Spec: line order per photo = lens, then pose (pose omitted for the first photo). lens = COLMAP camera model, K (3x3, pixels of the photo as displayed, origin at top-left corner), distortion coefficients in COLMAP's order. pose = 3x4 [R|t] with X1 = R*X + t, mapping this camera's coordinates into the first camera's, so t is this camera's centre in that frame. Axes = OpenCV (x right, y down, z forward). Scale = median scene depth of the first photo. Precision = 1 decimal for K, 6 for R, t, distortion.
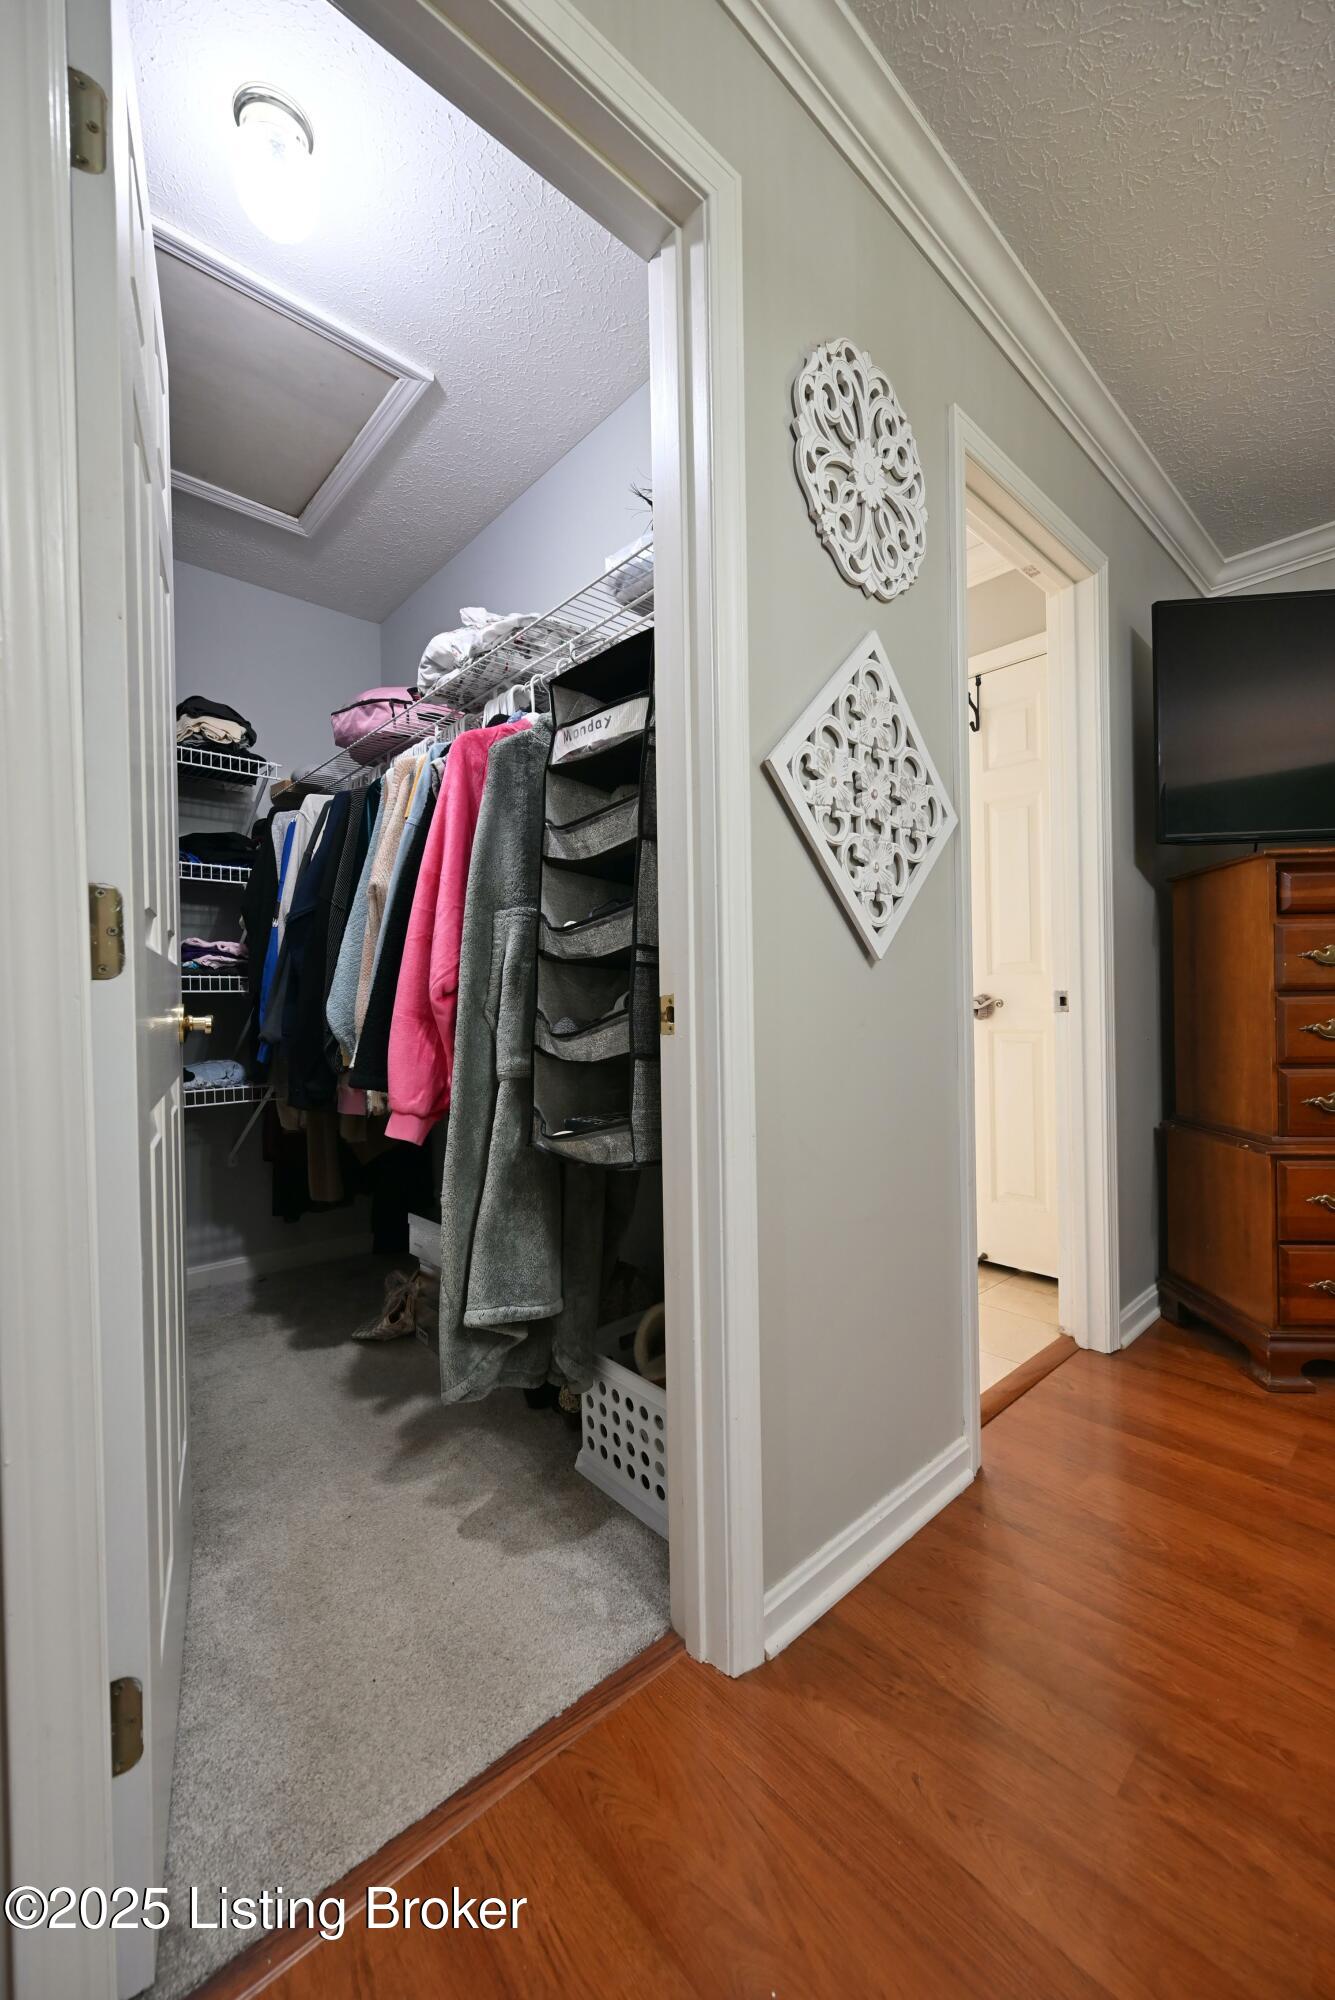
lens RADIAL K [[780.6, 0, 669.8], [0, 780.6, 1004.5], [0, 0, 1]] dist [-0.000738, 0.000750]
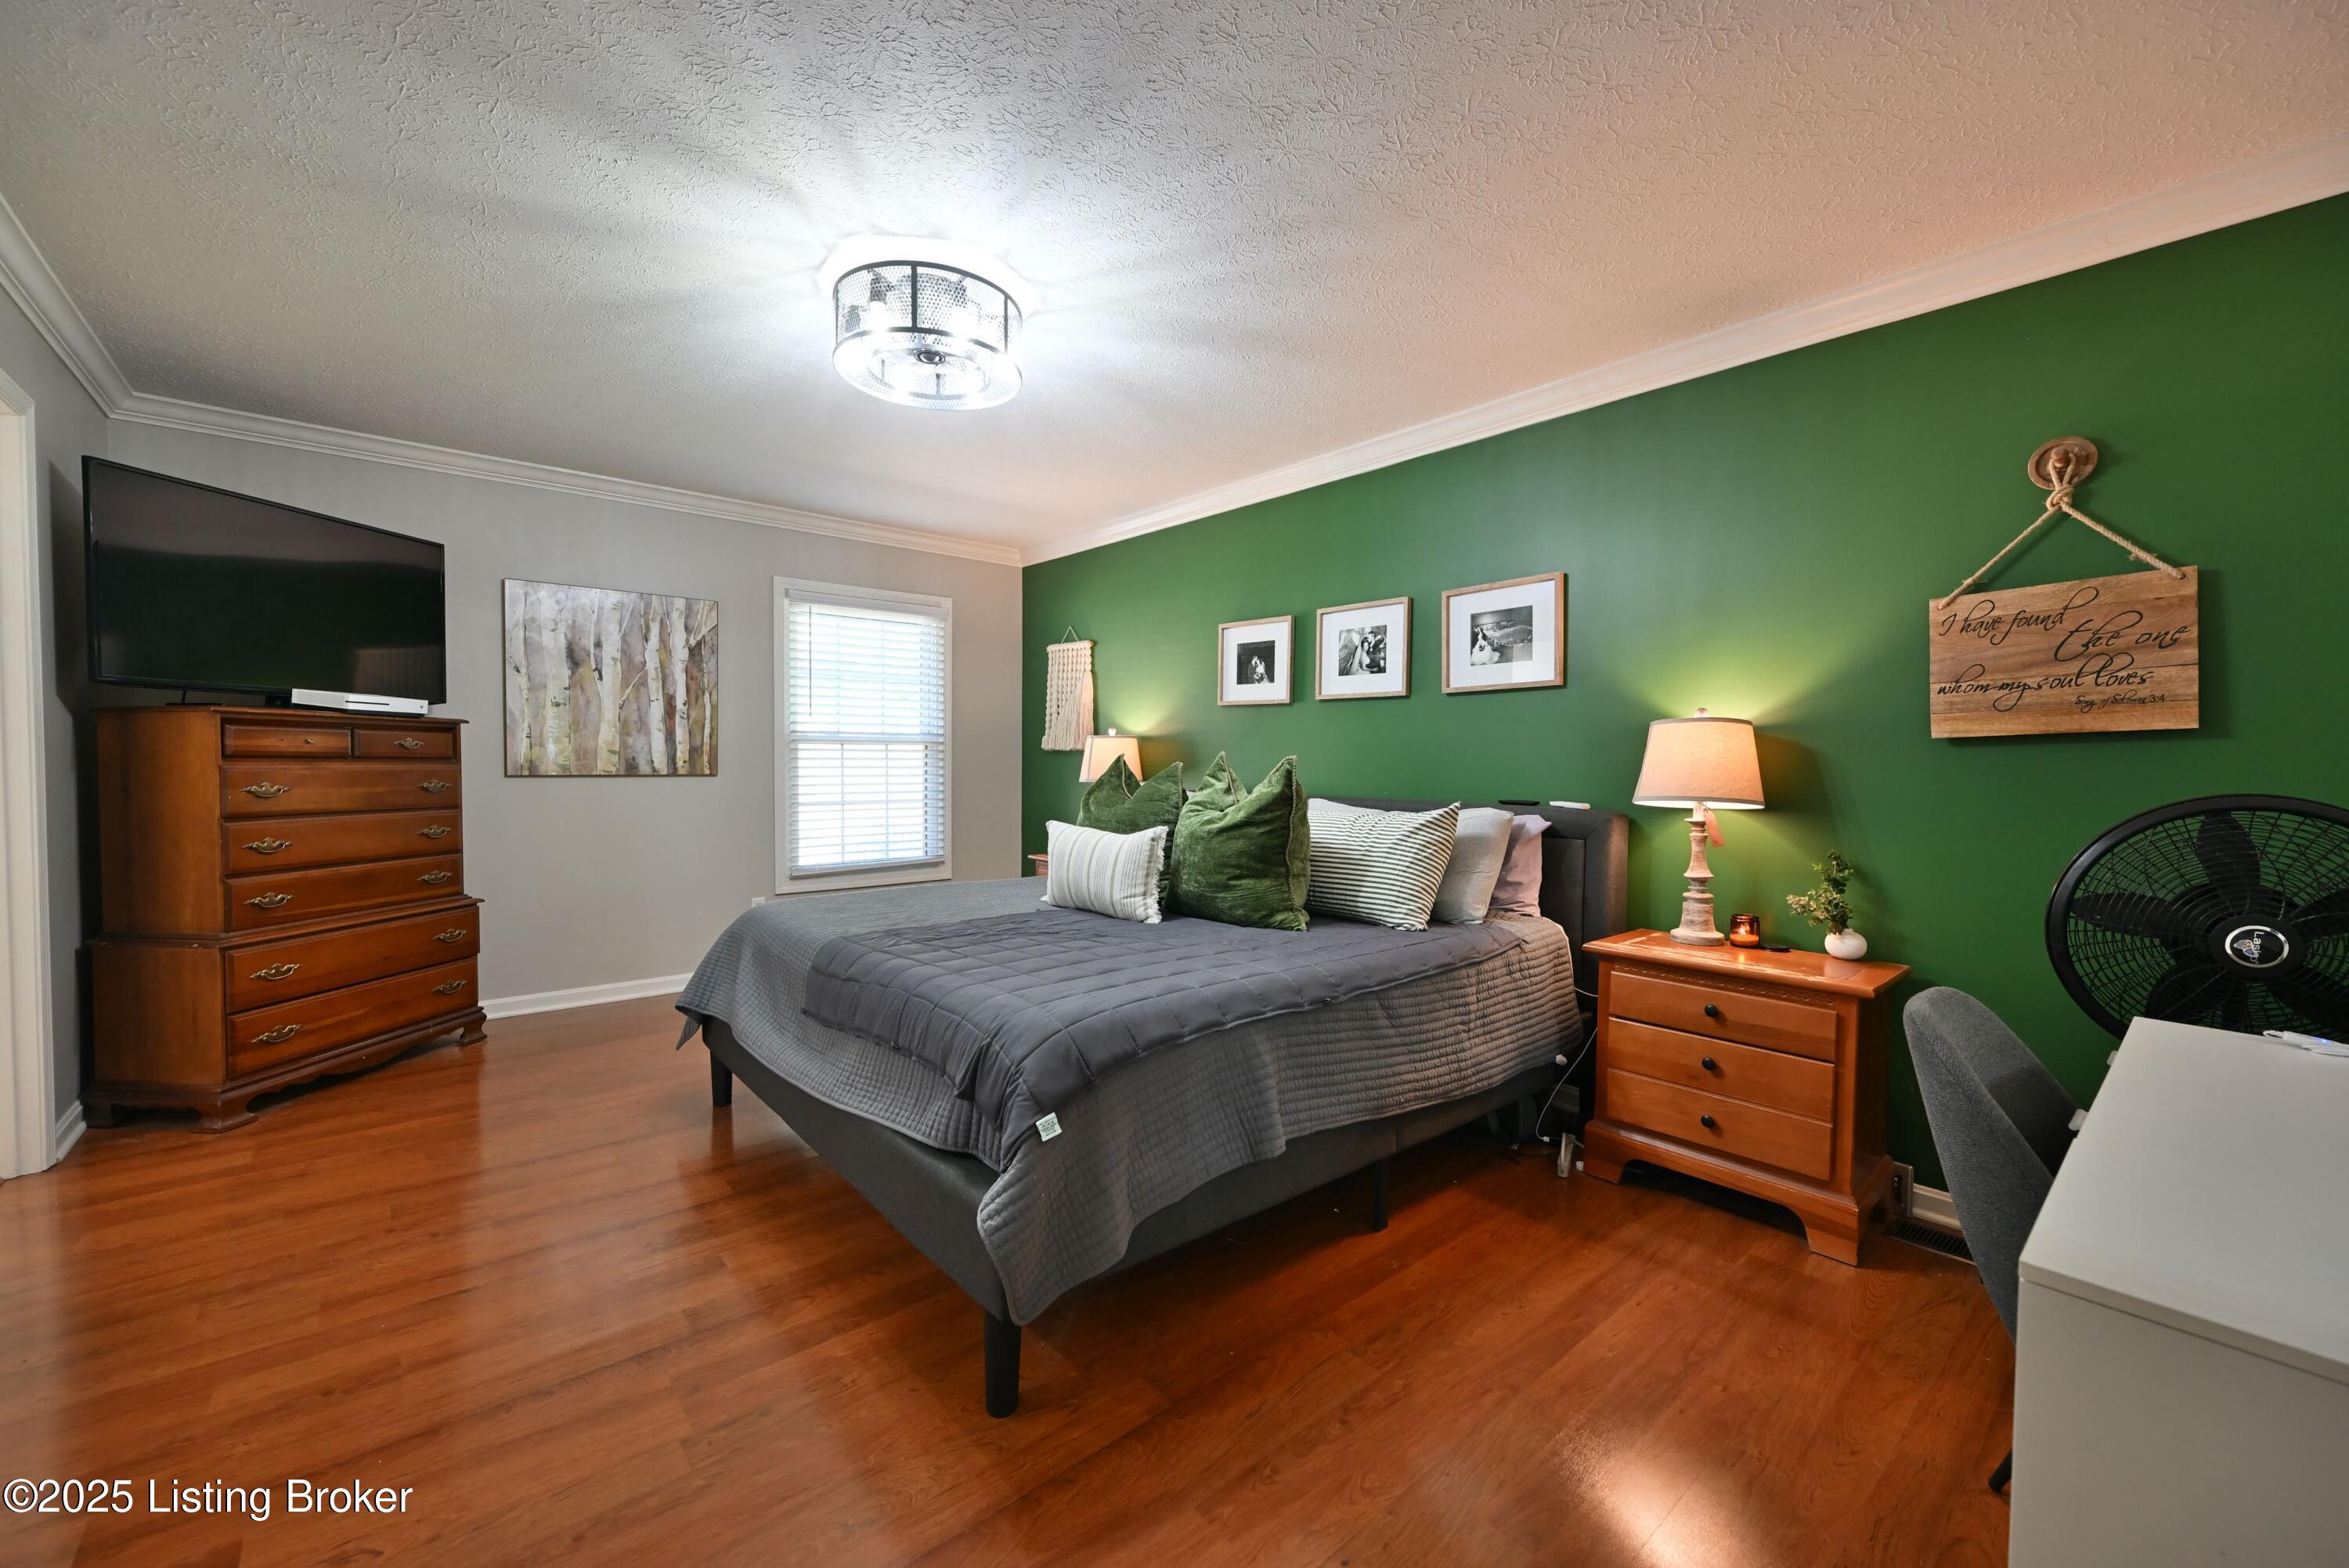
lens RADIAL K [[916.7, 0, 1177.0], [0, 916.7, 787.5], [0, 0, 1]] dist [-0.000738, 0.000750]
pose [[0.020159, -0.007473, 0.999769, -0.677233], [-0.000409, 0.999972, 0.007483, -0.079211], [-0.999797, -0.000560, 0.020155, -0.577988]]
